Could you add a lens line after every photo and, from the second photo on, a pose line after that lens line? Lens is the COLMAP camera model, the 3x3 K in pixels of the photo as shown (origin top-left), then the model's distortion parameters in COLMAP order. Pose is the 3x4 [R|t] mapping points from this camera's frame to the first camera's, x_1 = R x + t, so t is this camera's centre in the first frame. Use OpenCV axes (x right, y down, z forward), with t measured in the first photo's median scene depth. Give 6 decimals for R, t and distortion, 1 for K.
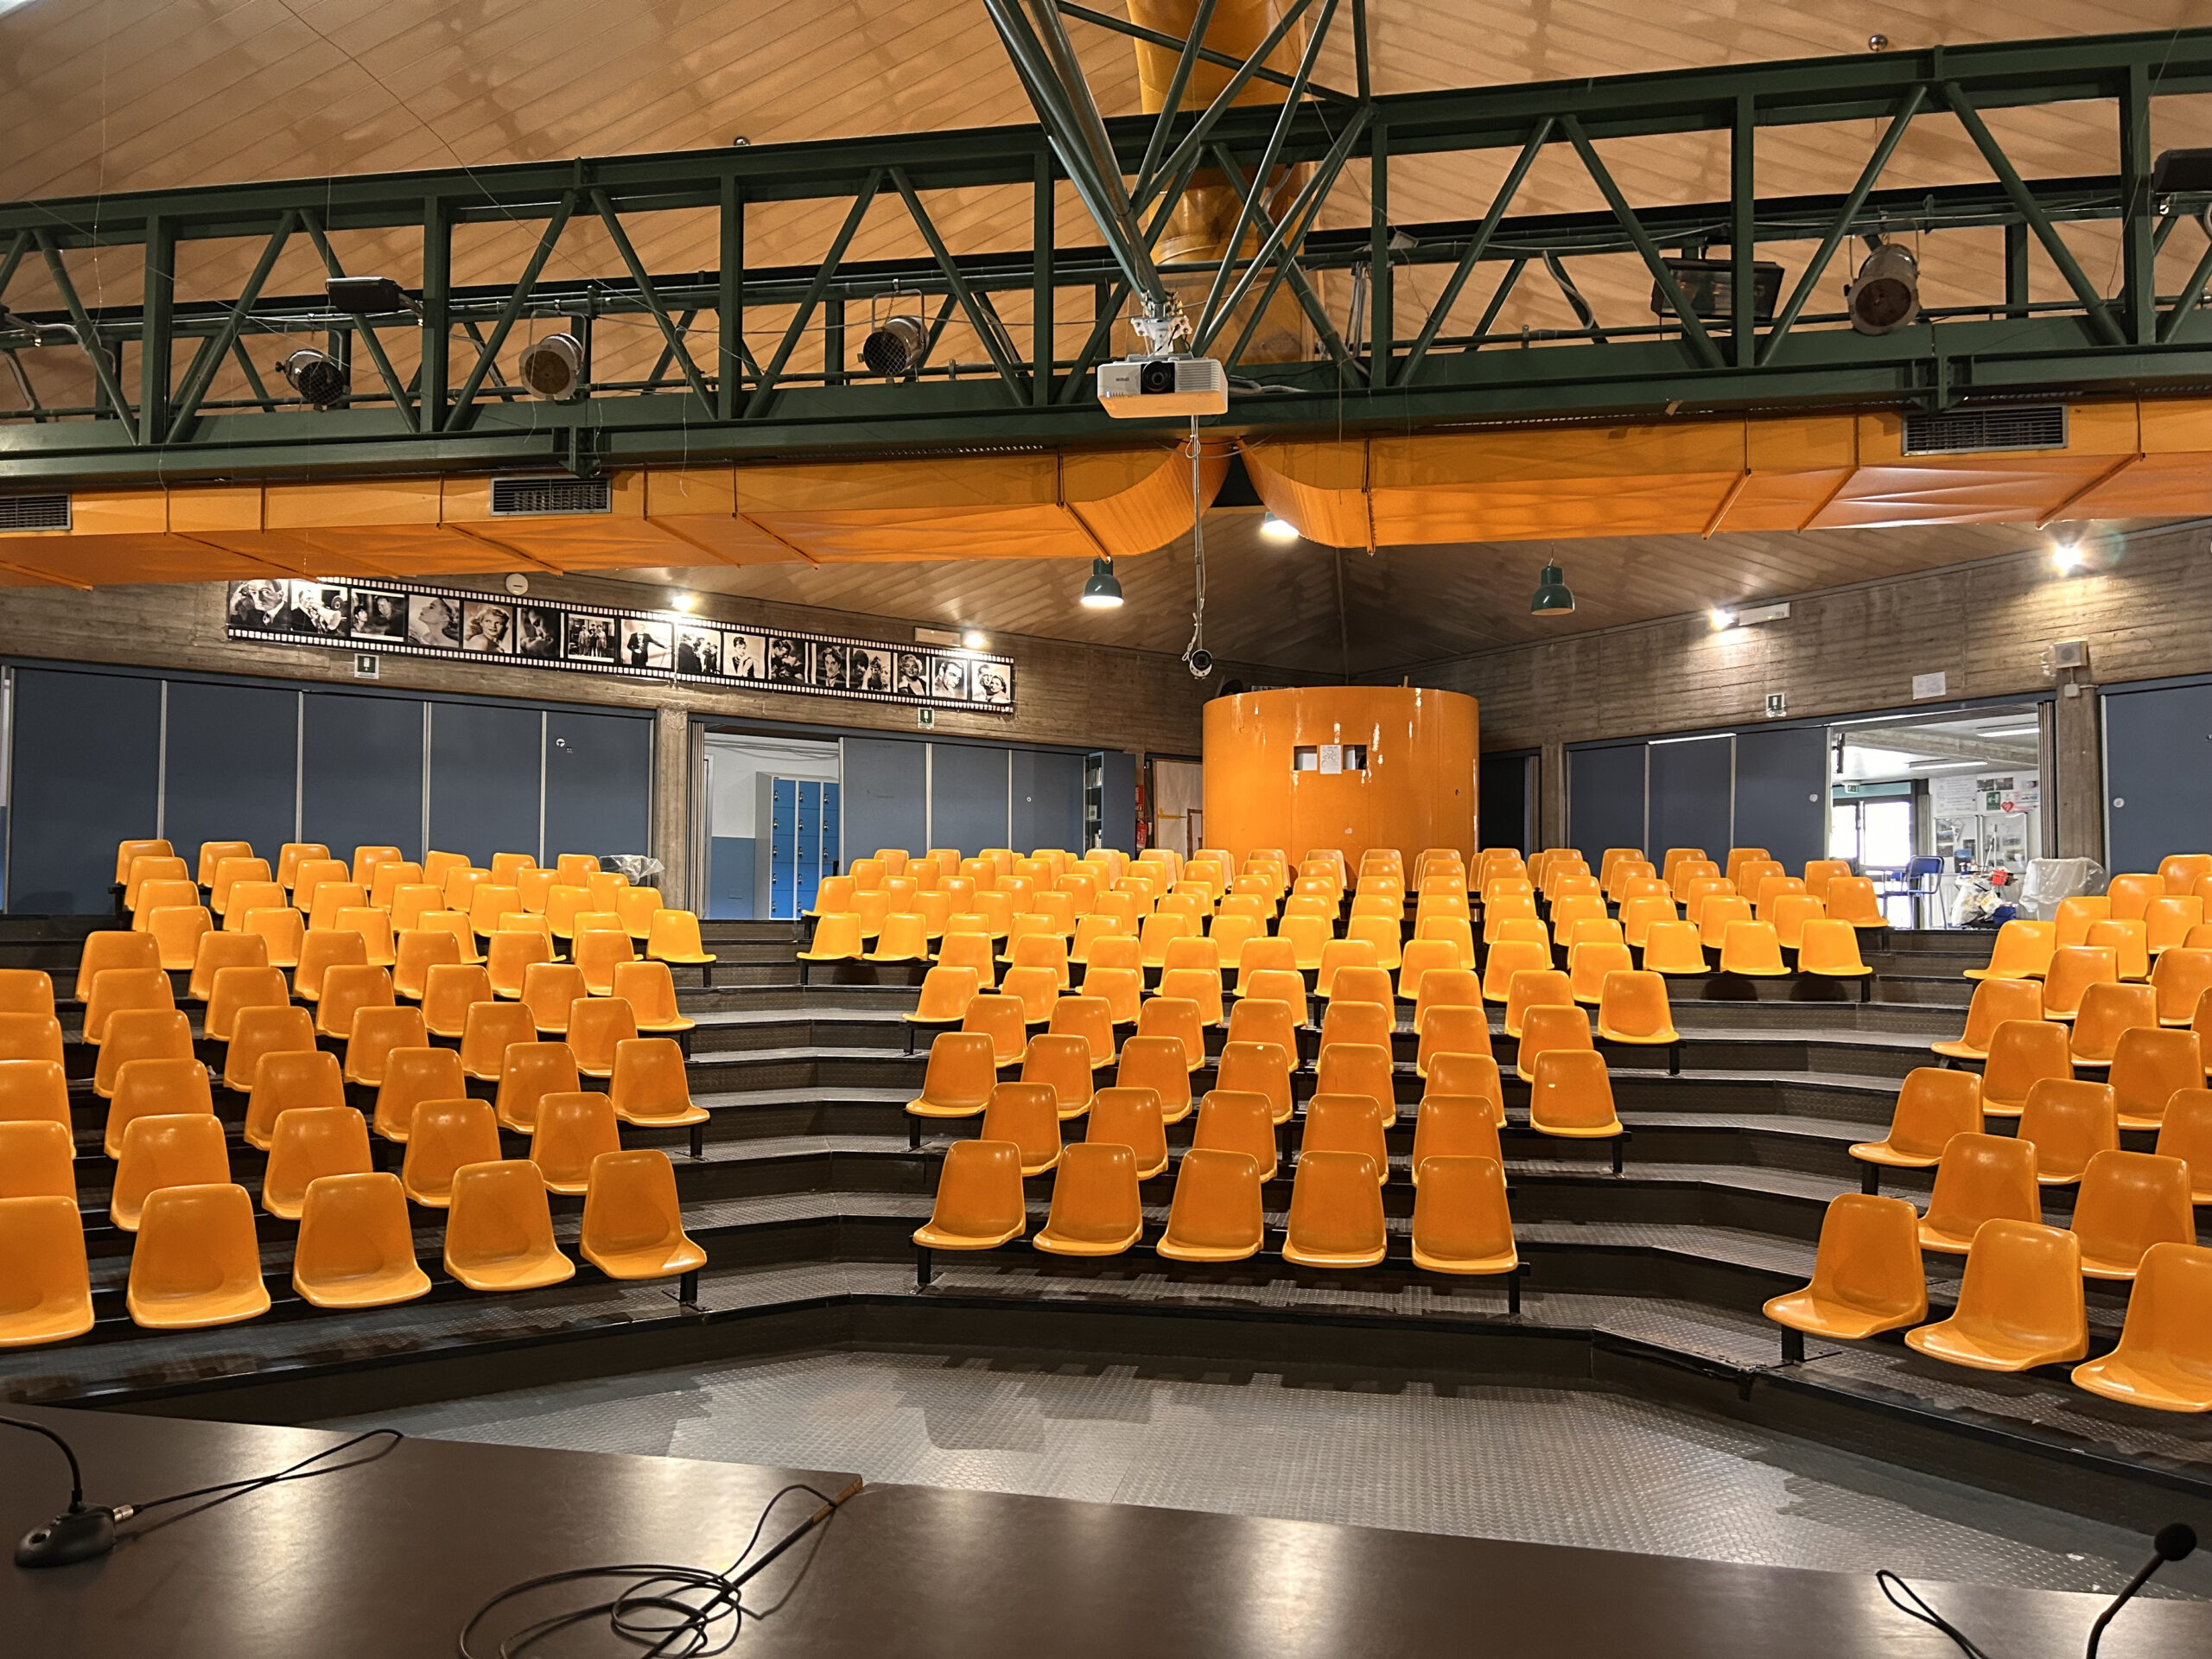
lens RADIAL K [[1694.3, 0, 1107.7], [0, 1694.3, 818.0], [0, 0, 1]] dist [0.070031, -0.053849]
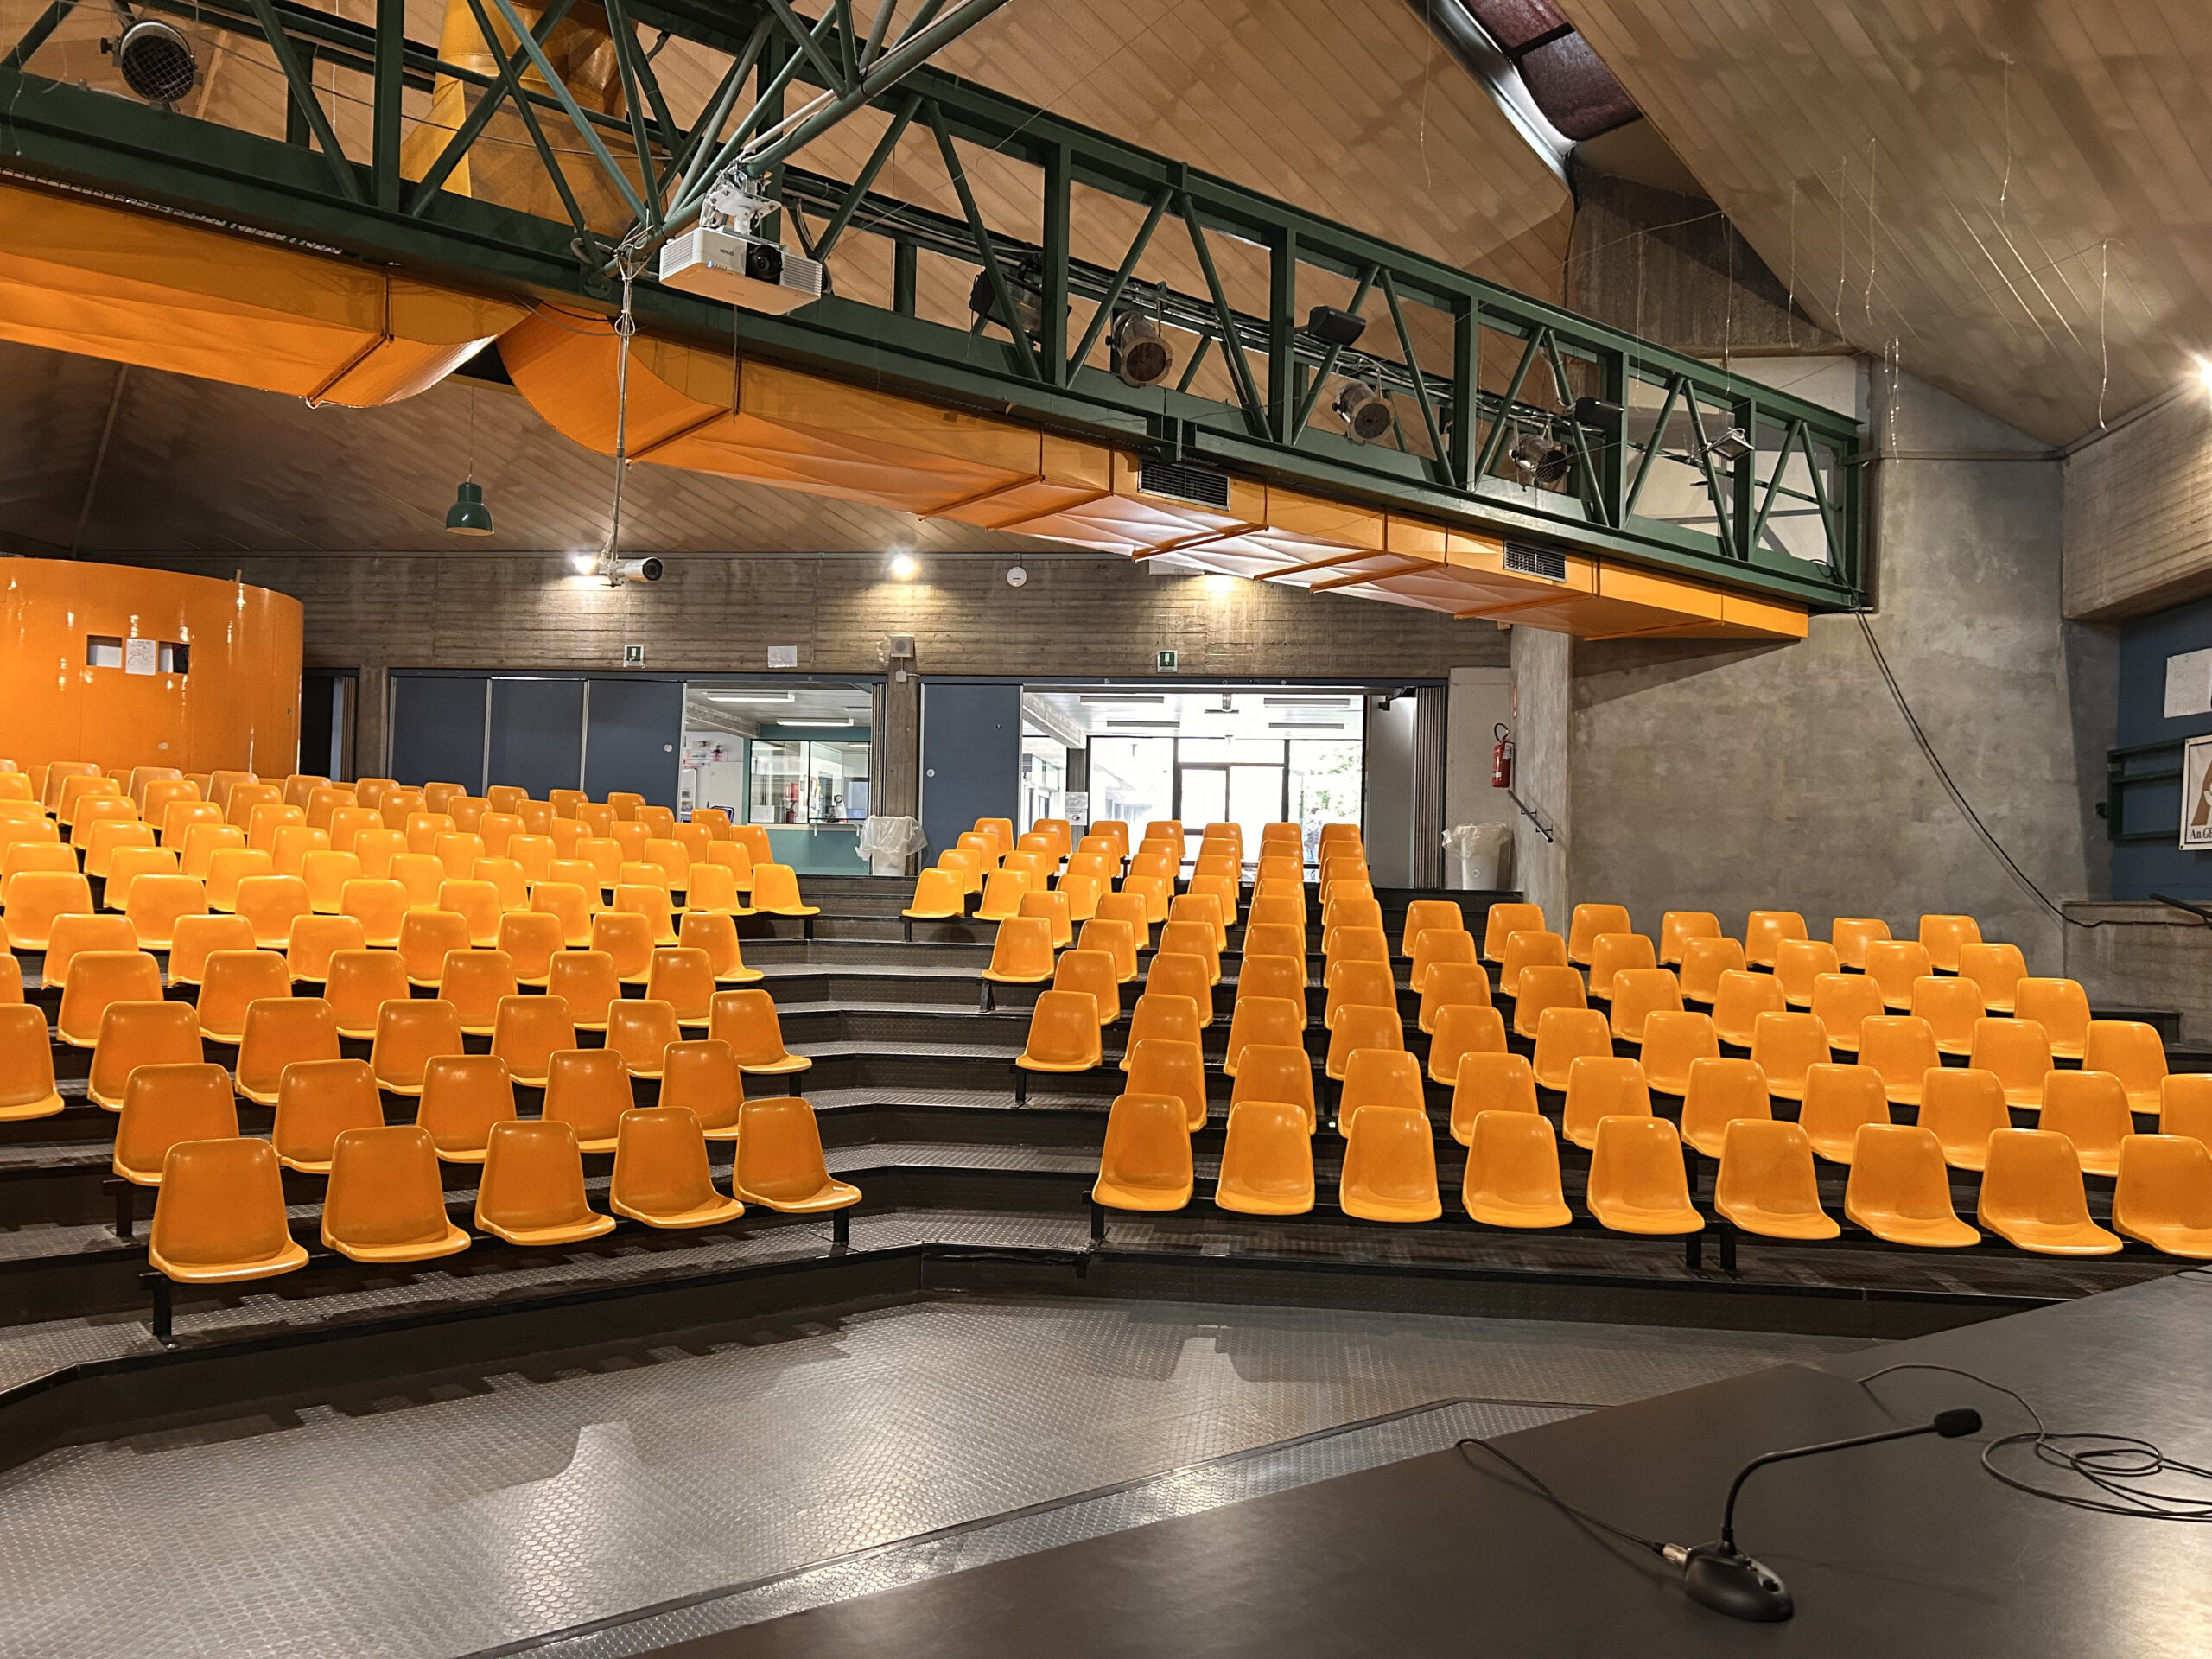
lens RADIAL K [[1694.3, 0, 1106.1], [0, 1694.3, 841.9], [0, 0, 1]] dist [0.070031, -0.053849]
pose [[0.647651, 0.029038, 0.761384, -0.224342], [-0.068799, 0.997420, 0.020481, 0.006308], [-0.758825, -0.065647, 0.647978, 0.107853]]
